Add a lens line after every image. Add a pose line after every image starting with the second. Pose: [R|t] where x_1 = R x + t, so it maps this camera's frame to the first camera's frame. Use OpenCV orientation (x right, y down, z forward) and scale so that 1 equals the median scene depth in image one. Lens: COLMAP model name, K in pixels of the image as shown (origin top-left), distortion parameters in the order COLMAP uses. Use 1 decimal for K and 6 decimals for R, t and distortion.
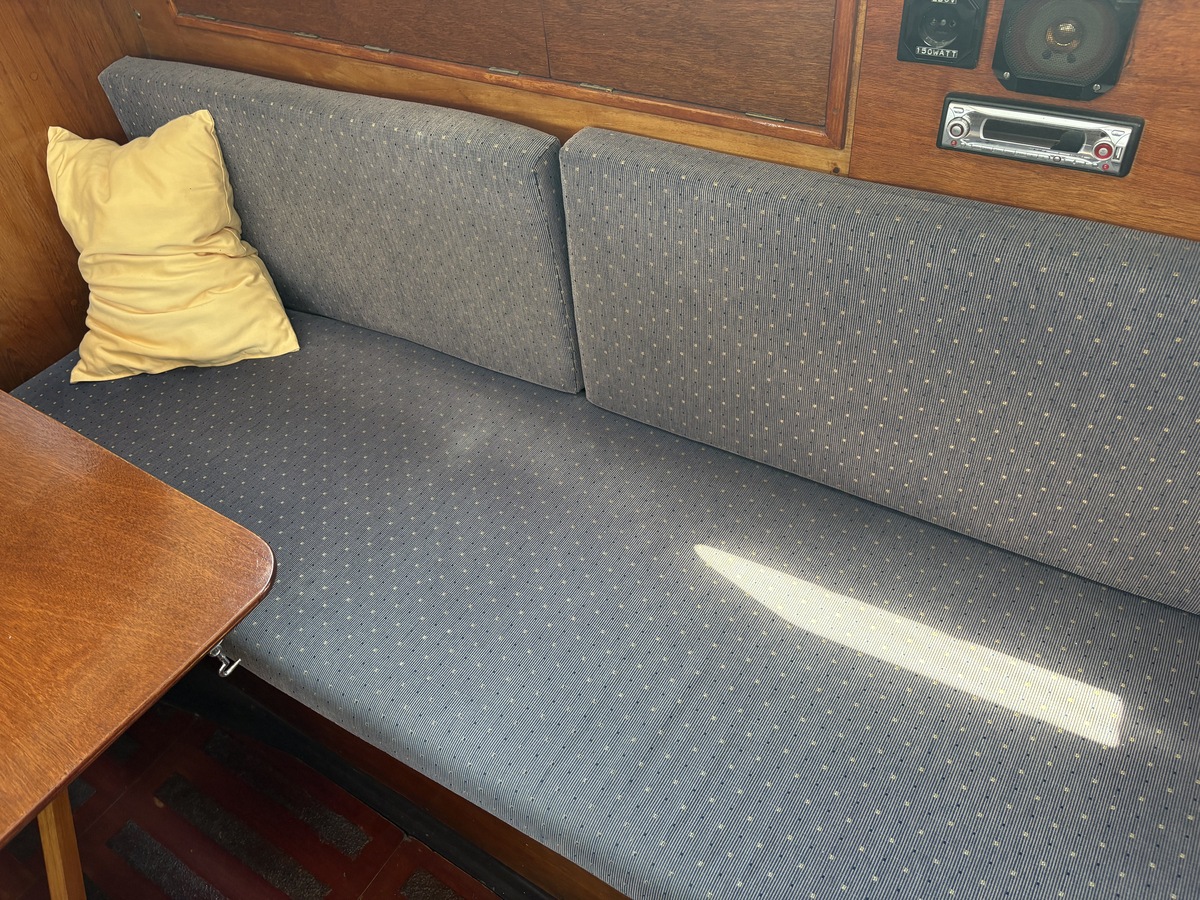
lens RADIAL K [[892.7, 0, 597.0], [0, 892.7, 458.3], [0, 0, 1]] dist [0.059909, -0.081663]
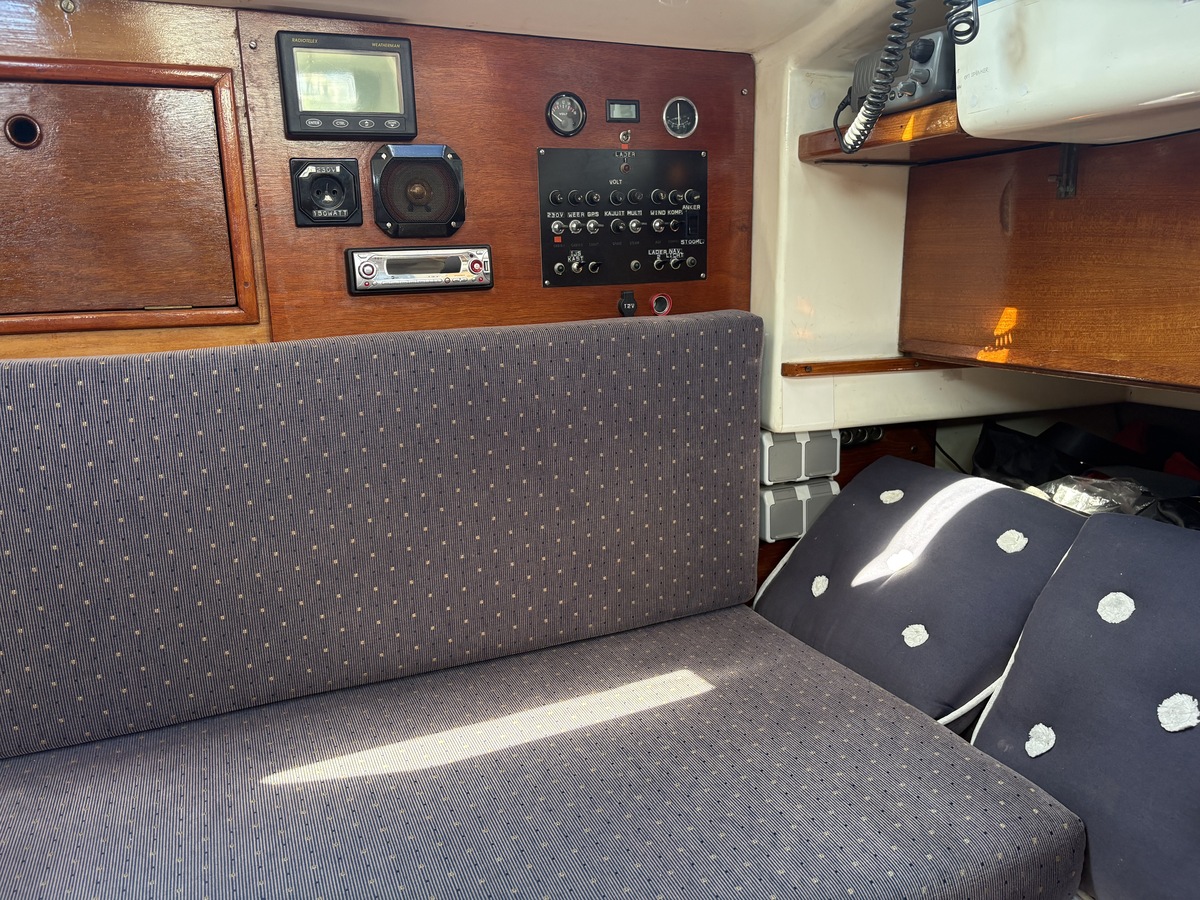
lens RADIAL K [[902.5, 0, 600.0], [0, 902.5, 450.0], [0, 0, 1]] dist [0.017128, 0.000662]
pose [[0.561752, -0.110404, 0.819906, -0.384870], [0.557722, 0.782533, -0.276747, 0.286520], [-0.611050, 0.612742, 0.501164, 0.314435]]
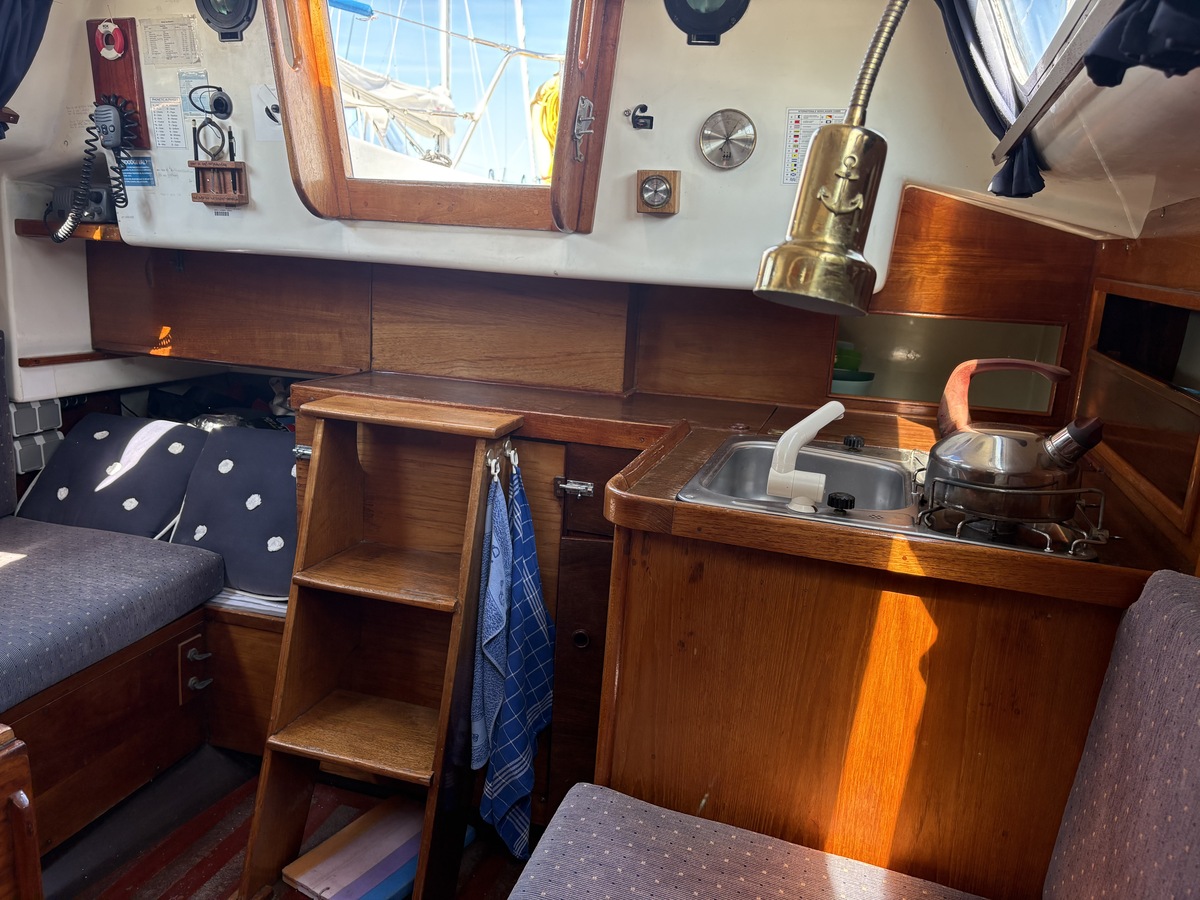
lens RADIAL K [[892.7, 0, 597.0], [0, 892.7, 458.3], [0, 0, 1]] dist [0.059909, -0.081663]
pose [[-0.278027, -0.166087, 0.946106, -1.532341], [0.637825, 0.704547, 0.311117, 0.339232], [-0.718248, 0.689949, -0.089949, 0.118367]]
